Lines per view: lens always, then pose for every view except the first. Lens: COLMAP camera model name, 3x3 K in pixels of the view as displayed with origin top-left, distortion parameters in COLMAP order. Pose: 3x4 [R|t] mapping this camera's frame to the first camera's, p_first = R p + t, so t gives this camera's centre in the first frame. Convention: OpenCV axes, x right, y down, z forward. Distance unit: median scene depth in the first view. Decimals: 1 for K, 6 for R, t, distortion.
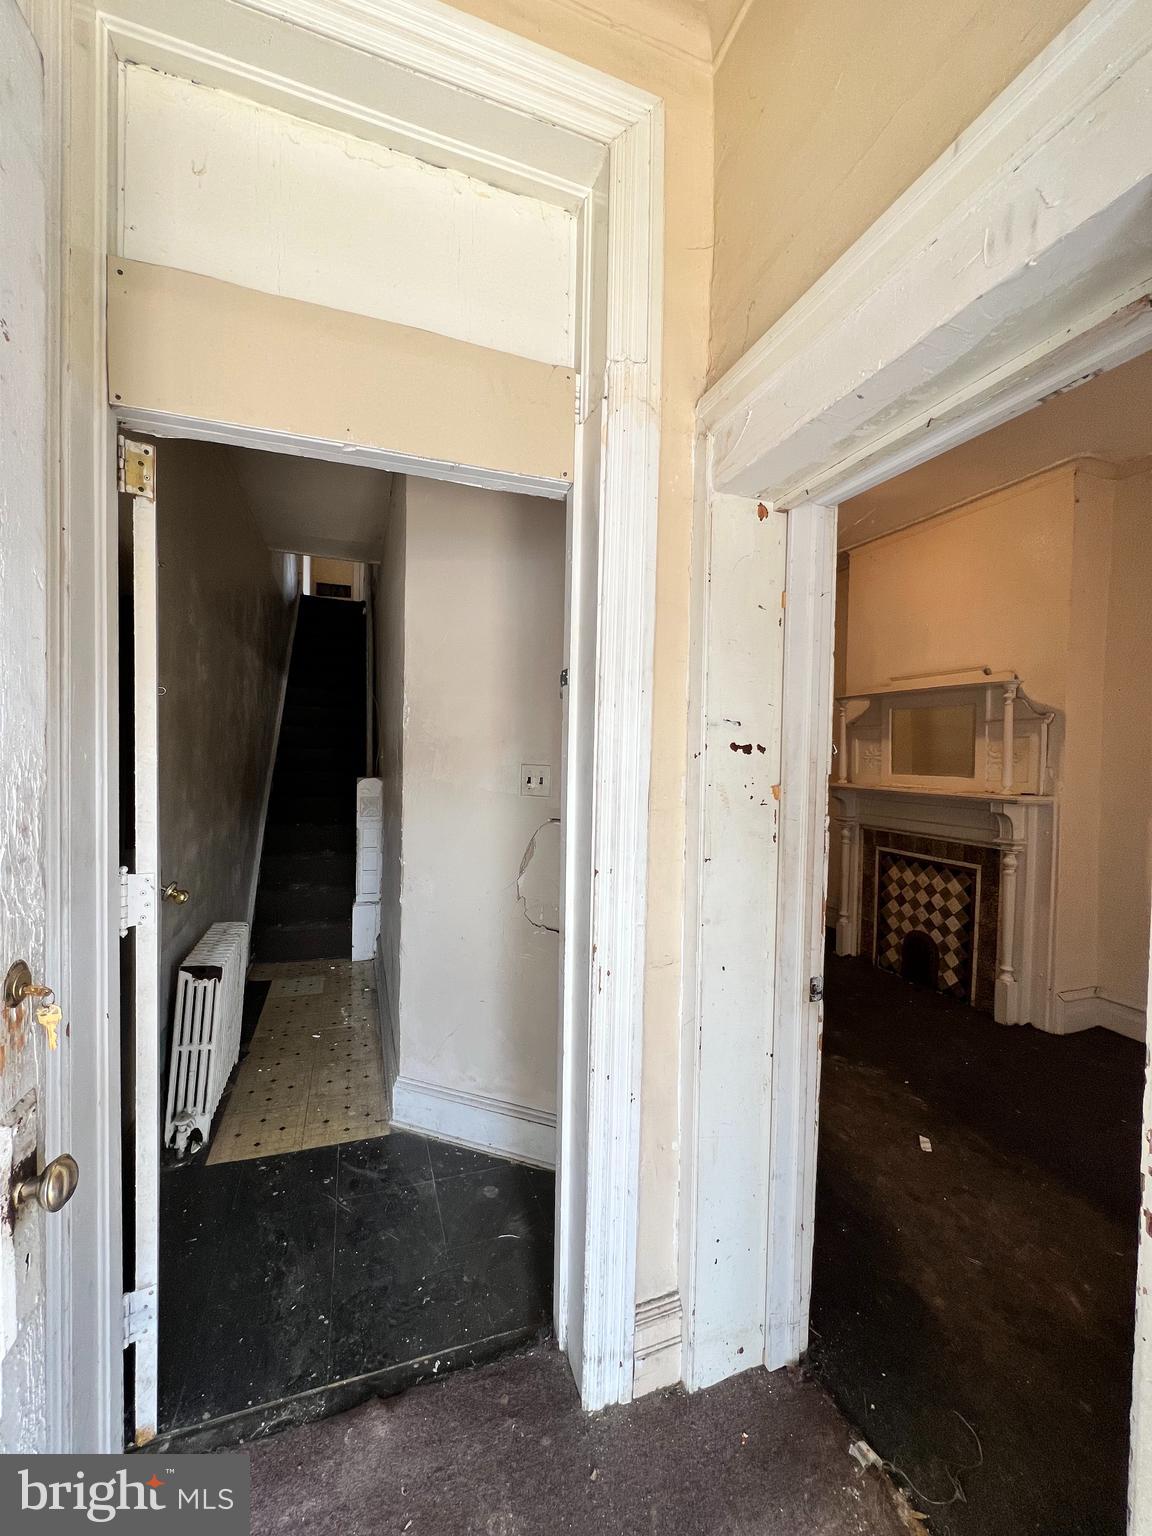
lens RADIAL K [[610.2, 0, 578.6], [0, 610.2, 765.9], [0, 0, 1]] dist [-0.004550, -0.000582]
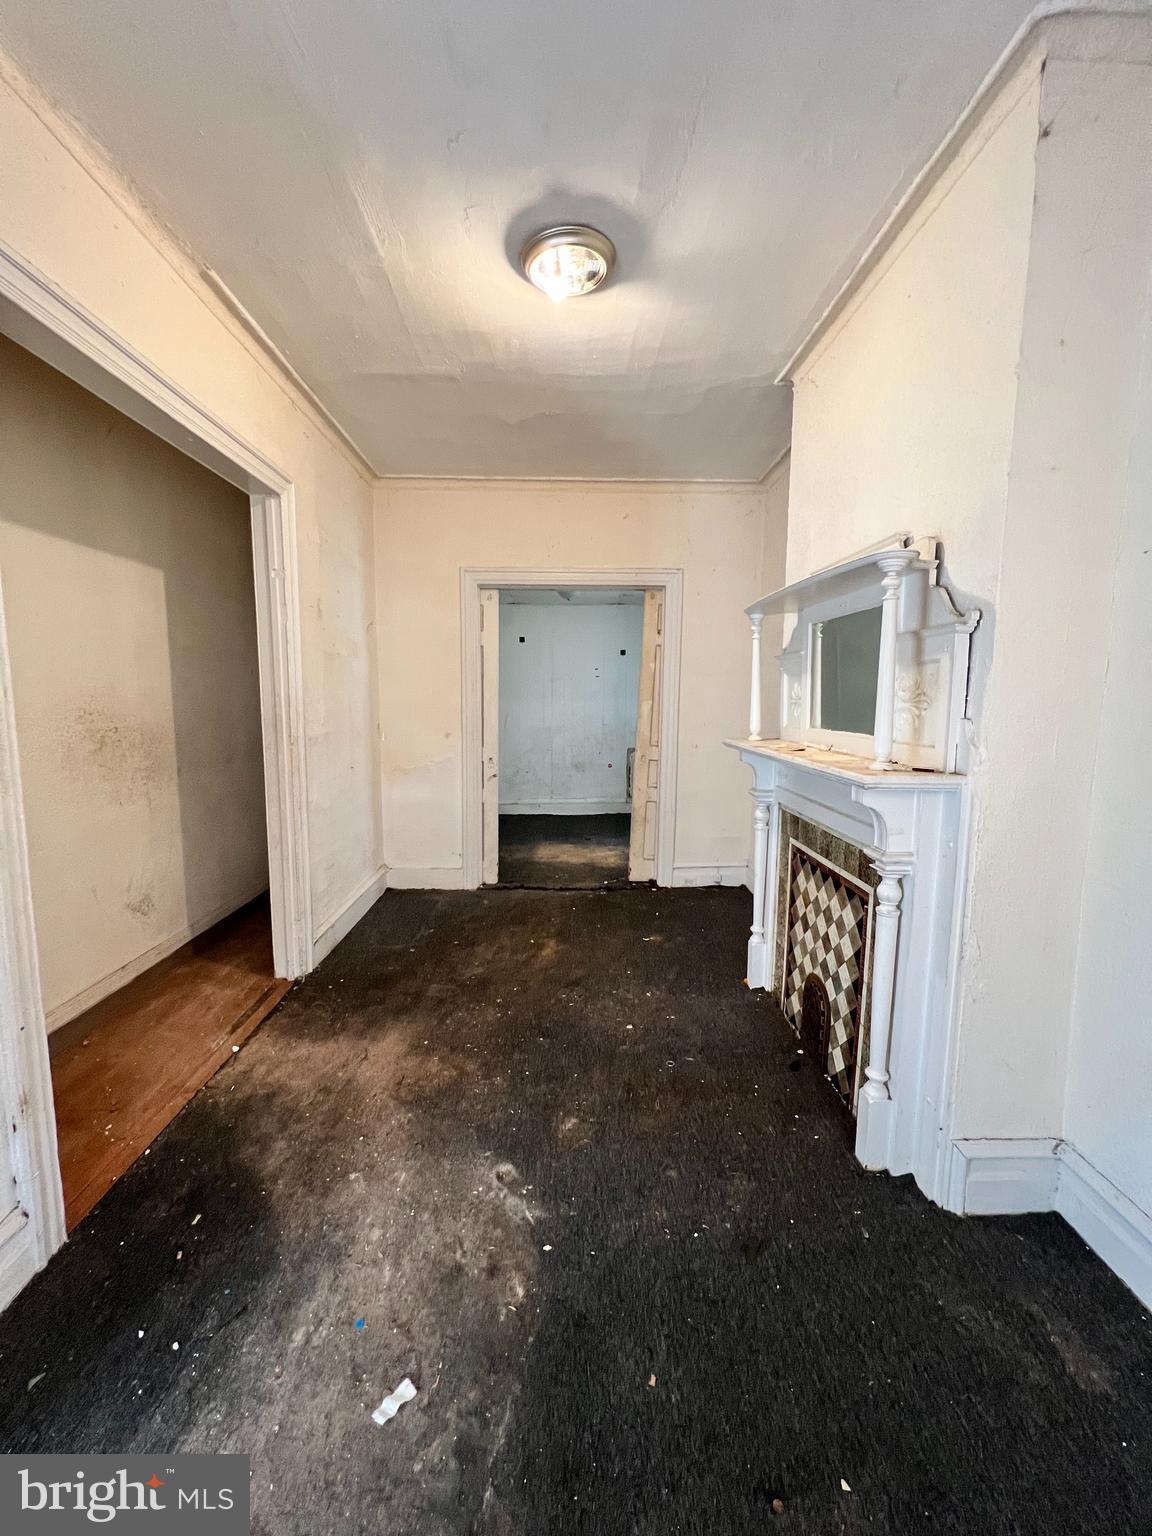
lens RADIAL K [[610.2, 0, 574.3], [0, 610.2, 767.6], [0, 0, 1]] dist [-0.004550, -0.000582]
pose [[0.946802, 0.023255, -0.320975, 0.615515], [0.005729, 0.996010, 0.089063, -0.004171], [0.321765, -0.086164, 0.942891, 0.400595]]
